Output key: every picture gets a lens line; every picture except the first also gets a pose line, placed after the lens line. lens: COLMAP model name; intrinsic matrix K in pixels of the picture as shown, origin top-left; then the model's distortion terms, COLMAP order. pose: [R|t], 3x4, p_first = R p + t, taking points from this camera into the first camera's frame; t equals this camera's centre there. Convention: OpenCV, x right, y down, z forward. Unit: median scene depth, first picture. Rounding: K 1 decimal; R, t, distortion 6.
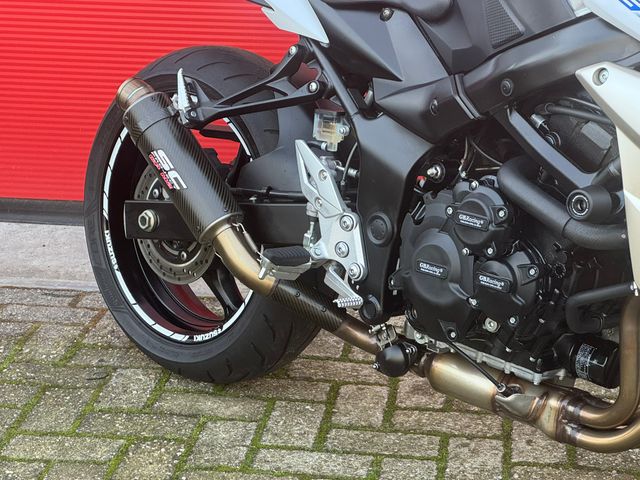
lens RADIAL K [[1651.5, 0, 314.9], [0, 1651.5, 219.1], [0, 0, 1]] dist [-0.184410, 6.051441]
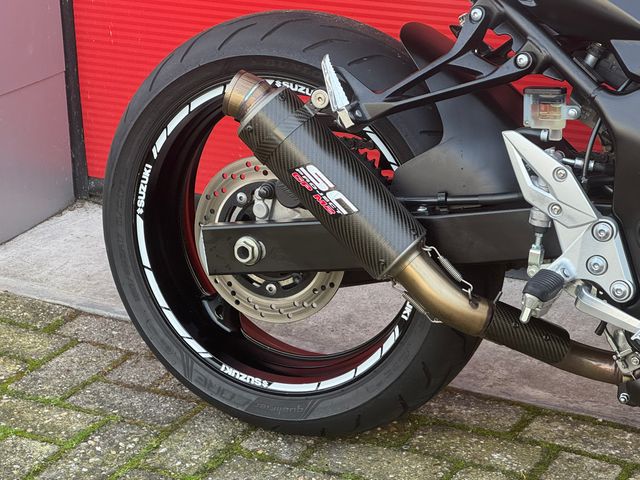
lens RADIAL K [[1651.5, 0, 314.9], [0, 1651.5, 219.1], [0, 0, 1]] dist [-0.184410, 6.051441]
pose [[0.943757, -0.151884, 0.293689, -0.352231], [0.127679, 0.986759, 0.100022, -0.103124], [-0.304992, -0.056899, 0.950654, 0.315230]]
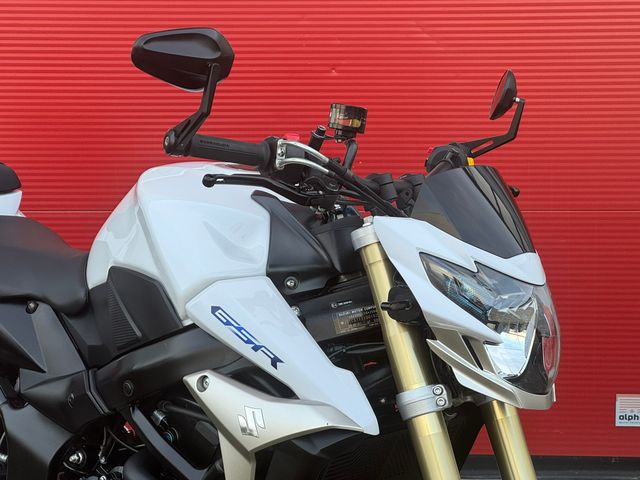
lens RADIAL K [[1651.5, 0, 314.9], [0, 1651.5, 219.1], [0, 0, 1]] dist [-0.184410, 6.051441]
pose [[0.991105, -0.034632, 0.128499, 0.094469], [0.045975, 0.995200, -0.086386, -0.084147], [-0.124890, 0.091525, 0.987940, -0.093117]]
